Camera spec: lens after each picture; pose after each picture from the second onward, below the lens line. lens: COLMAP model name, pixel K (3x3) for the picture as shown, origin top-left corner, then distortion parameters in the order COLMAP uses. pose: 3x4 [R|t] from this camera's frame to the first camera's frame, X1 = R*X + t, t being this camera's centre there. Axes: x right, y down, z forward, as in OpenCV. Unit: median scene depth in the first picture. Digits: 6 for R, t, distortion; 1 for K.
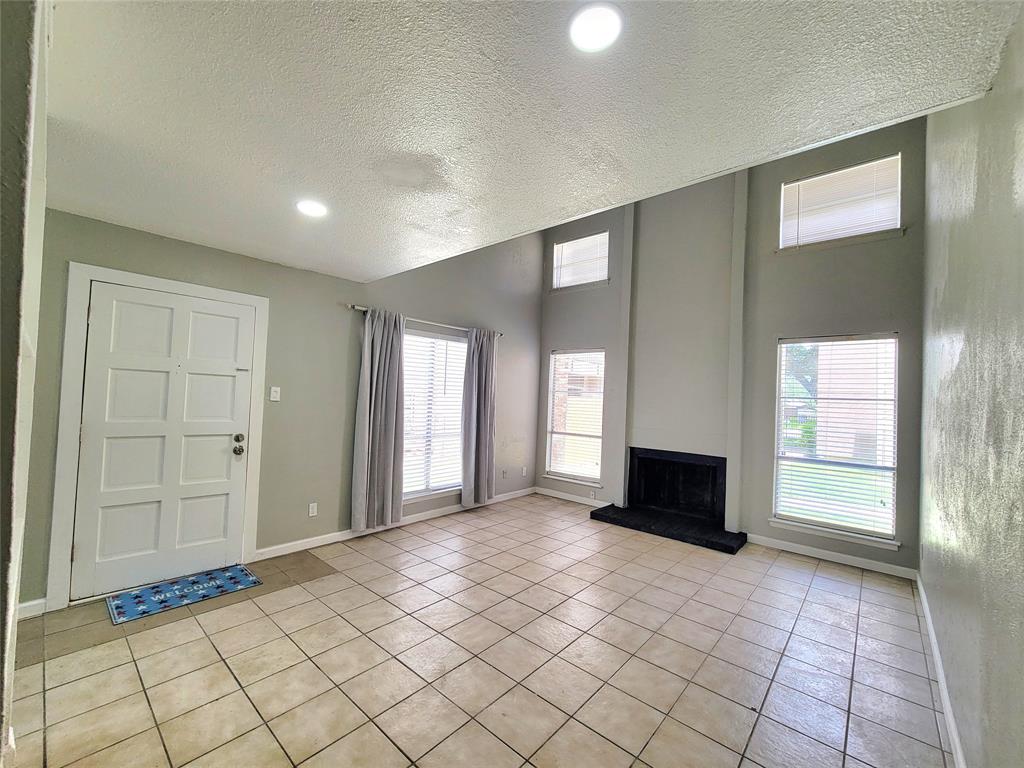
lens RADIAL K [[417.3, 0, 516.4], [0, 417.3, 385.8], [0, 0, 1]] dist [0.000290, 0.000264]
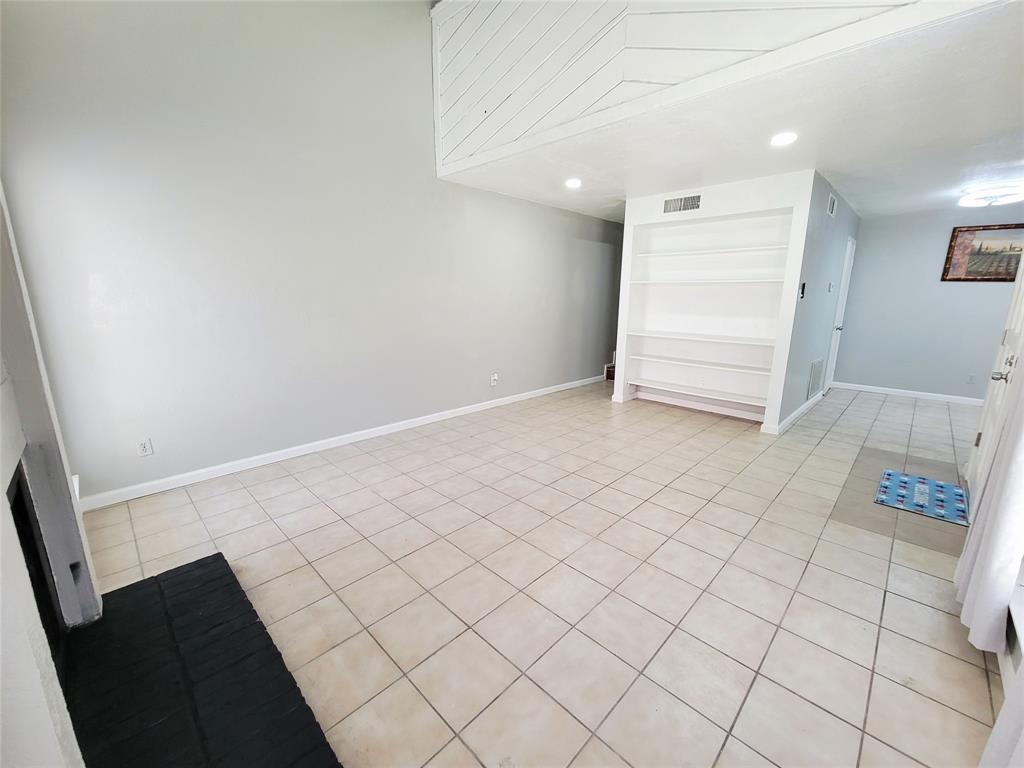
lens RADIAL K [[417.3, 0, 513.6], [0, 417.3, 389.8], [0, 0, 1]] dist [0.000290, 0.000264]
pose [[-0.997295, -0.053433, 0.050464, 0.118766], [-0.042246, 0.978617, 0.201305, 0.050310], [-0.060142, 0.198628, -0.978228, 1.356247]]
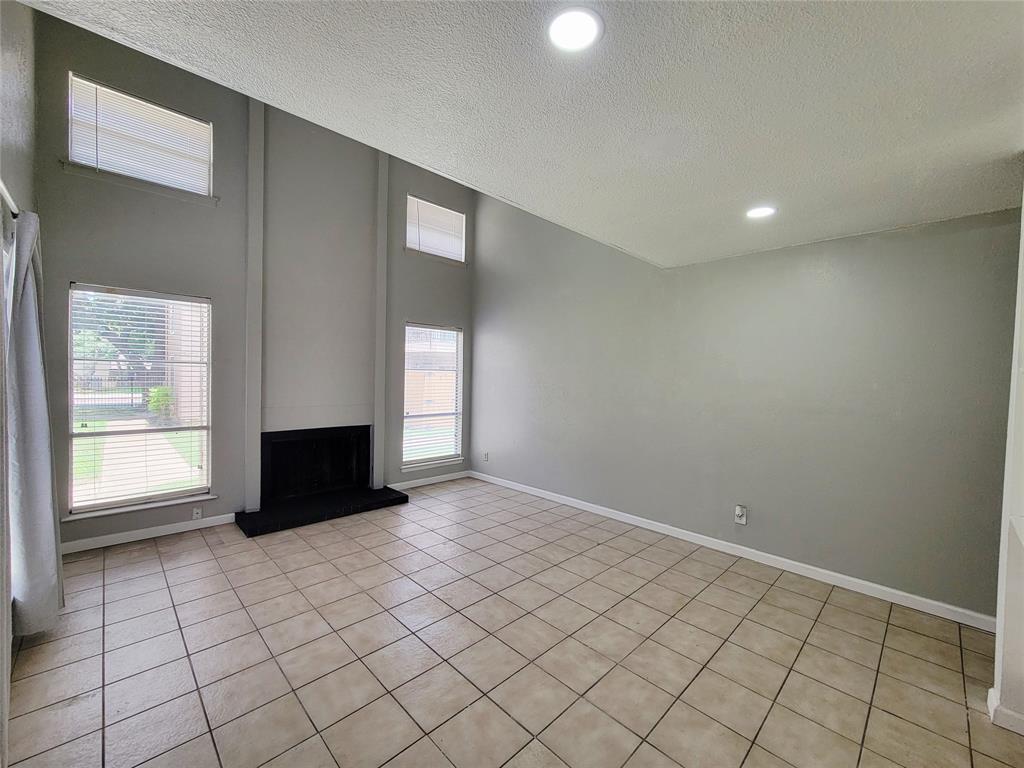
lens RADIAL K [[417.3, 0, 516.3], [0, 417.3, 382.2], [0, 0, 1]] dist [0.000290, 0.000264]
pose [[0.076504, -0.051259, 0.995751, -0.581954], [-0.042804, 0.997588, 0.054642, -0.015542], [-0.996150, -0.046803, 0.074126, 0.572036]]
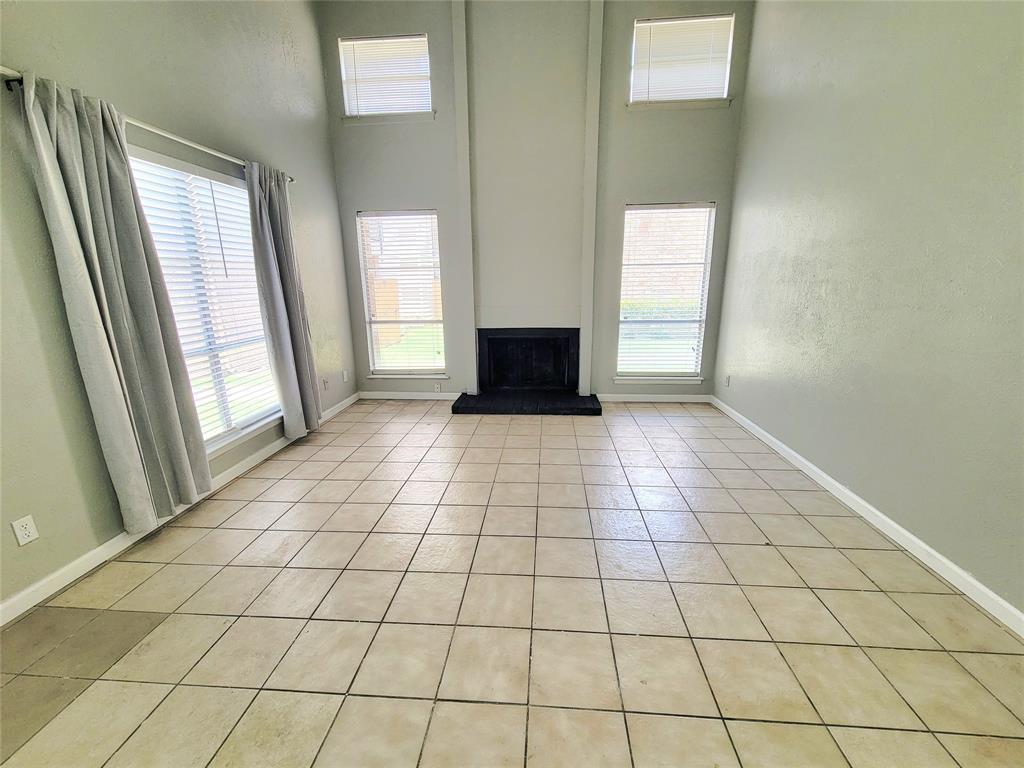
lens RADIAL K [[417.3, 0, 515.3], [0, 417.3, 384.7], [0, 0, 1]] dist [0.000290, 0.000264]
pose [[0.802415, -0.190148, 0.565662, -0.240085], [0.028299, 0.958937, 0.282204, 0.013109], [-0.596095, -0.210437, 0.774847, 0.283360]]
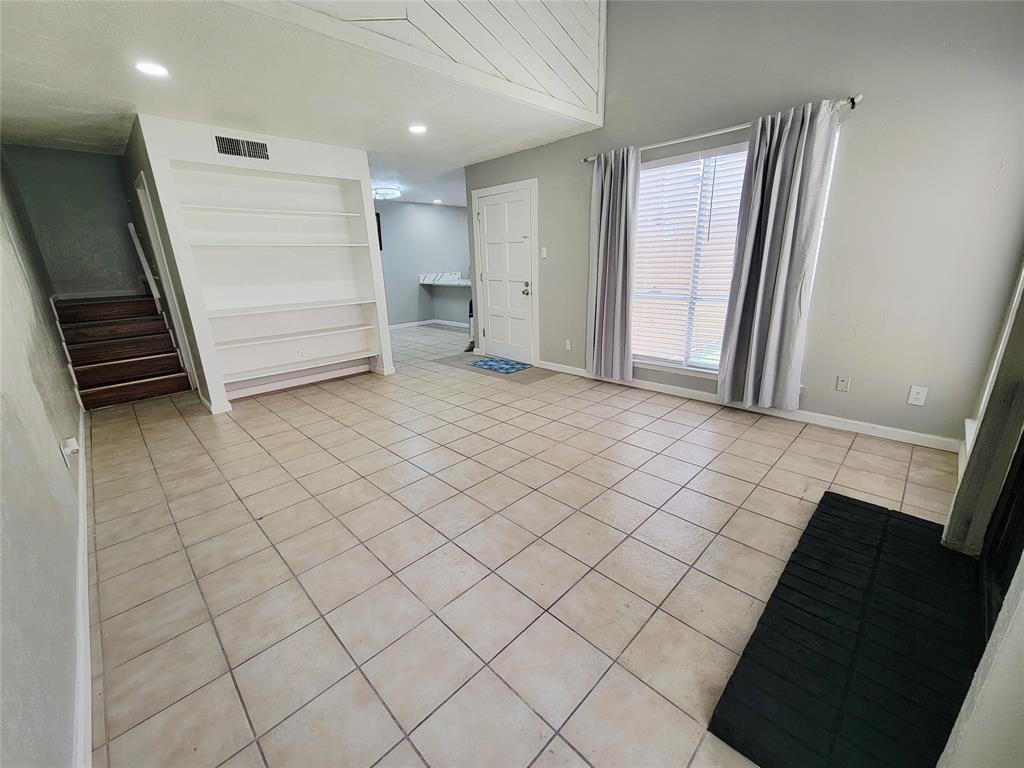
lens RADIAL K [[417.3, 0, 518.6], [0, 417.3, 388.0], [0, 0, 1]] dist [0.000290, 0.000264]
pose [[-0.063111, 0.263152, -0.962688, 0.702054], [0.053037, 0.964132, 0.260070, 0.071108], [0.996596, -0.034645, -0.074804, 0.824681]]
